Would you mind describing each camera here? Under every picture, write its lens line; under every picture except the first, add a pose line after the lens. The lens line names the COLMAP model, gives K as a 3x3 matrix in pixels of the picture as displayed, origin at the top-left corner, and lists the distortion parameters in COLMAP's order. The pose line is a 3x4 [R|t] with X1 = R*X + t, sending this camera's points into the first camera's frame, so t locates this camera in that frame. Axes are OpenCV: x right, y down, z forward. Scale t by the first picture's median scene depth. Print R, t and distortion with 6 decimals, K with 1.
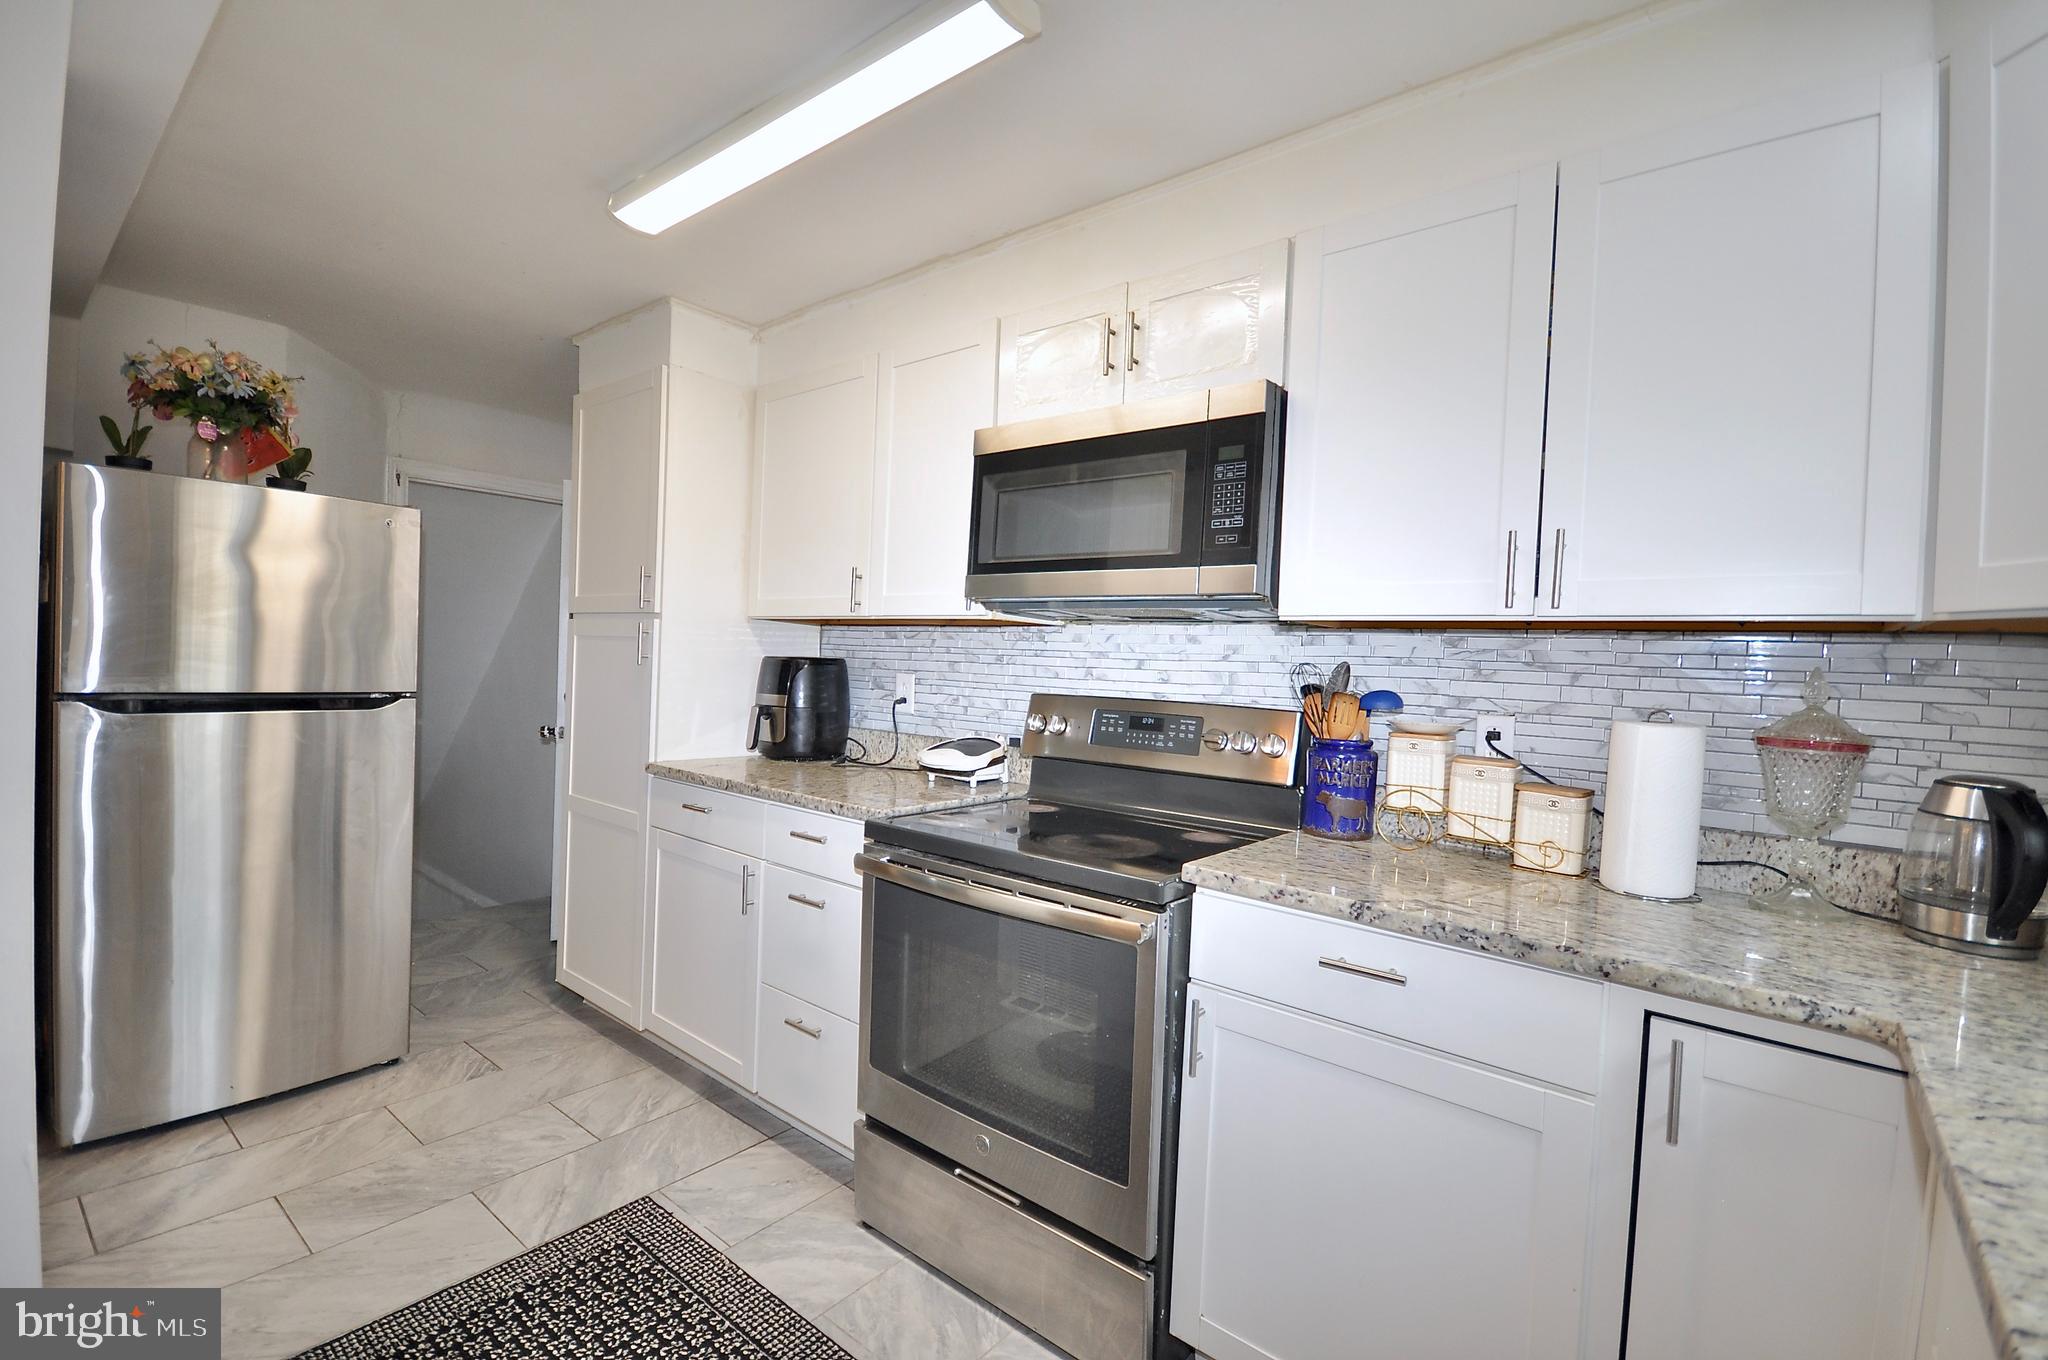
lens RADIAL K [[906.0, 0, 1010.3], [0, 906.0, 673.7], [0, 0, 1]] dist [-0.000632, -0.000545]
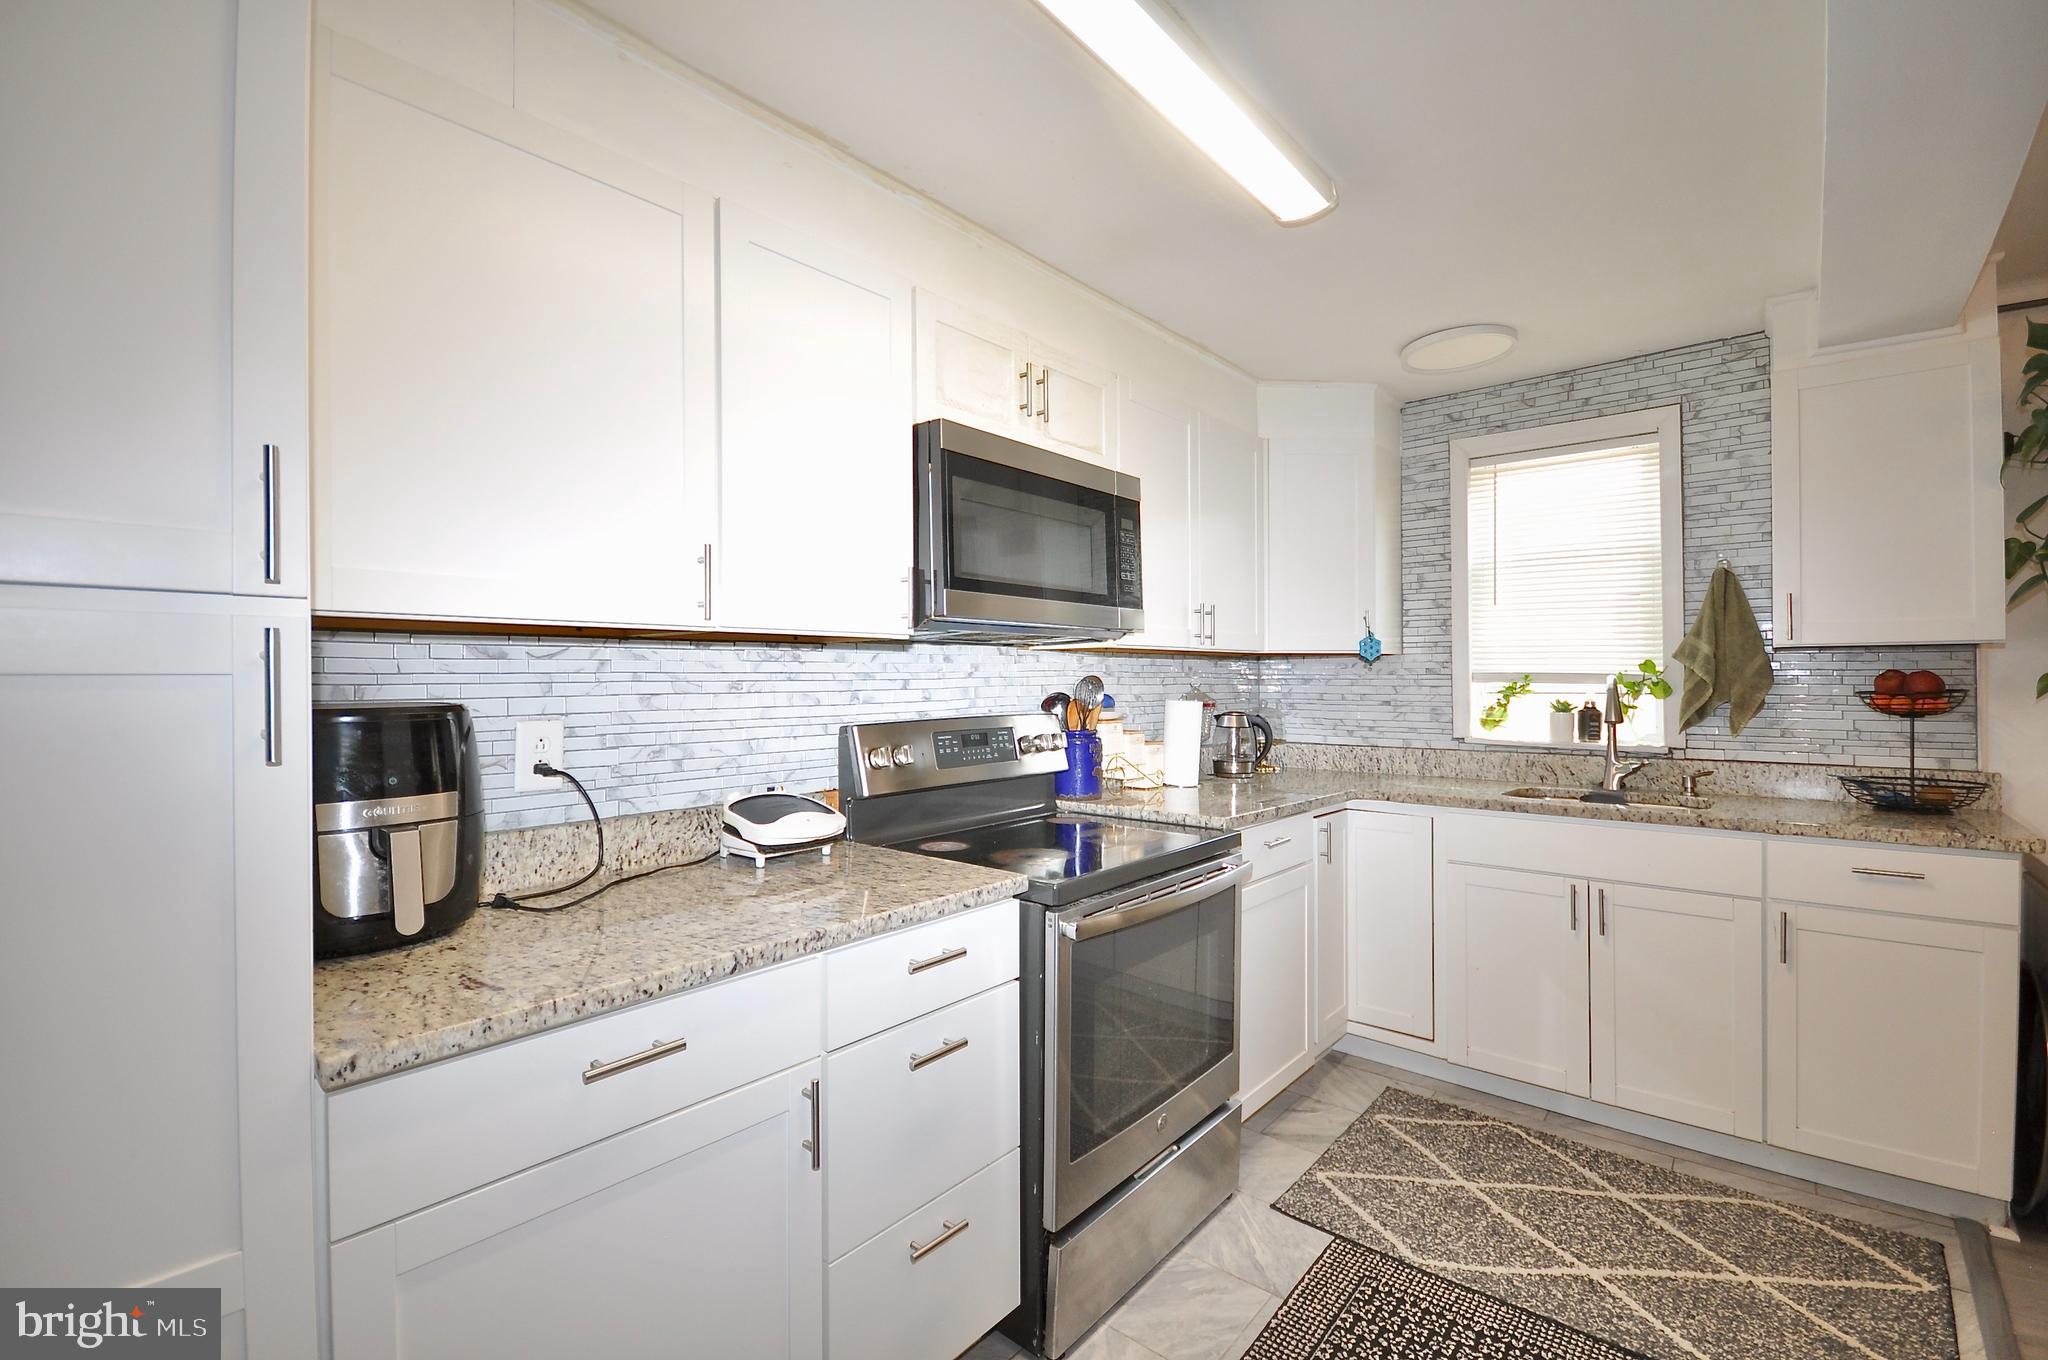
lens RADIAL K [[884.6, 0, 1021.1], [0, 884.6, 677.9], [0, 0, 1]] dist [-0.009082, -0.000050]
pose [[0.018091, -0.040864, 0.999001, -0.830843], [0.019274, 0.998993, 0.040515, -0.054825], [-0.999651, 0.018522, 0.018861, 0.872099]]
